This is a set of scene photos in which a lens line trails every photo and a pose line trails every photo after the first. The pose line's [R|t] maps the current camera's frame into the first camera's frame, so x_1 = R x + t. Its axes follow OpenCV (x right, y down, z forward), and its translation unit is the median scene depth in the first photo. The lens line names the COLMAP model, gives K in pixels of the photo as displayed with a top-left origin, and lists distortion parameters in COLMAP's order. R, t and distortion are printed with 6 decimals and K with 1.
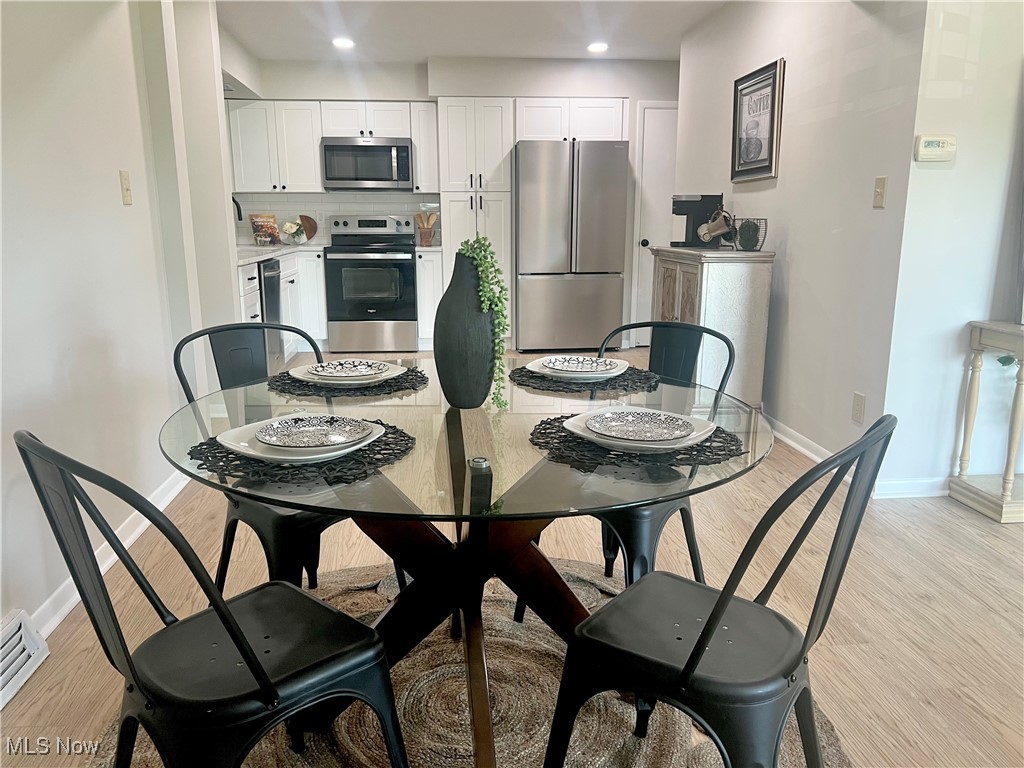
lens RADIAL K [[764.7, 0, 512.0], [0, 764.7, 384.0], [0, 0, 1]] dist [0.059540, -0.068336]
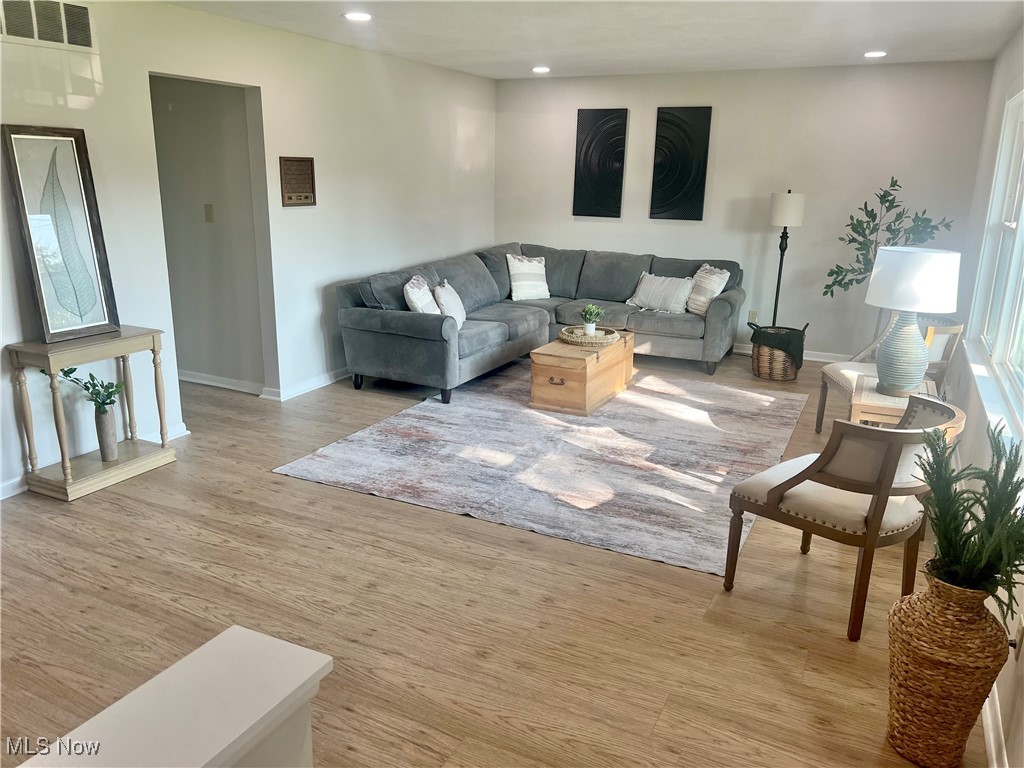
lens RADIAL K [[764.7, 0, 512.0], [0, 764.7, 384.0], [0, 0, 1]] dist [0.059540, -0.068336]
pose [[0.537165, -0.217899, 0.814846, 0.029490], [0.157614, 0.974970, 0.156815, -0.089354], [-0.828621, 0.044195, 0.558063, -0.306985]]
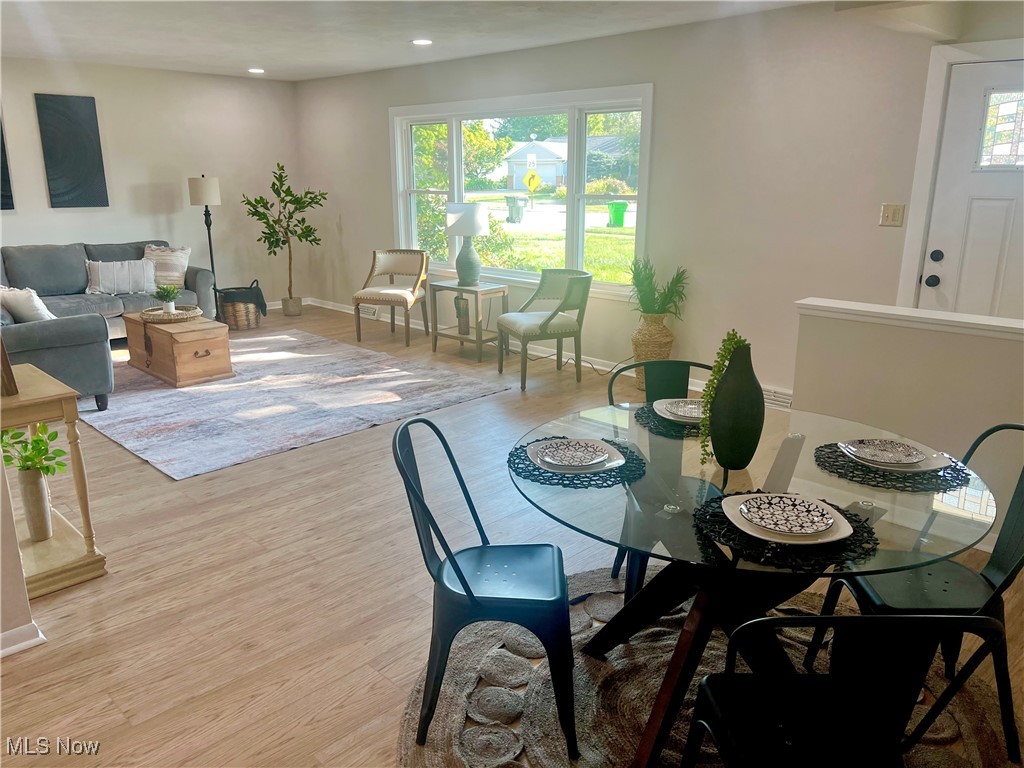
lens RADIAL K [[764.7, 0, 512.0], [0, 764.7, 384.0], [0, 0, 1]] dist [0.059540, -0.068336]
pose [[-0.617072, -0.214037, 0.757239, -0.414085], [0.162594, 0.906852, 0.388823, -0.350045], [-0.769926, 0.363054, -0.524791, 0.996022]]
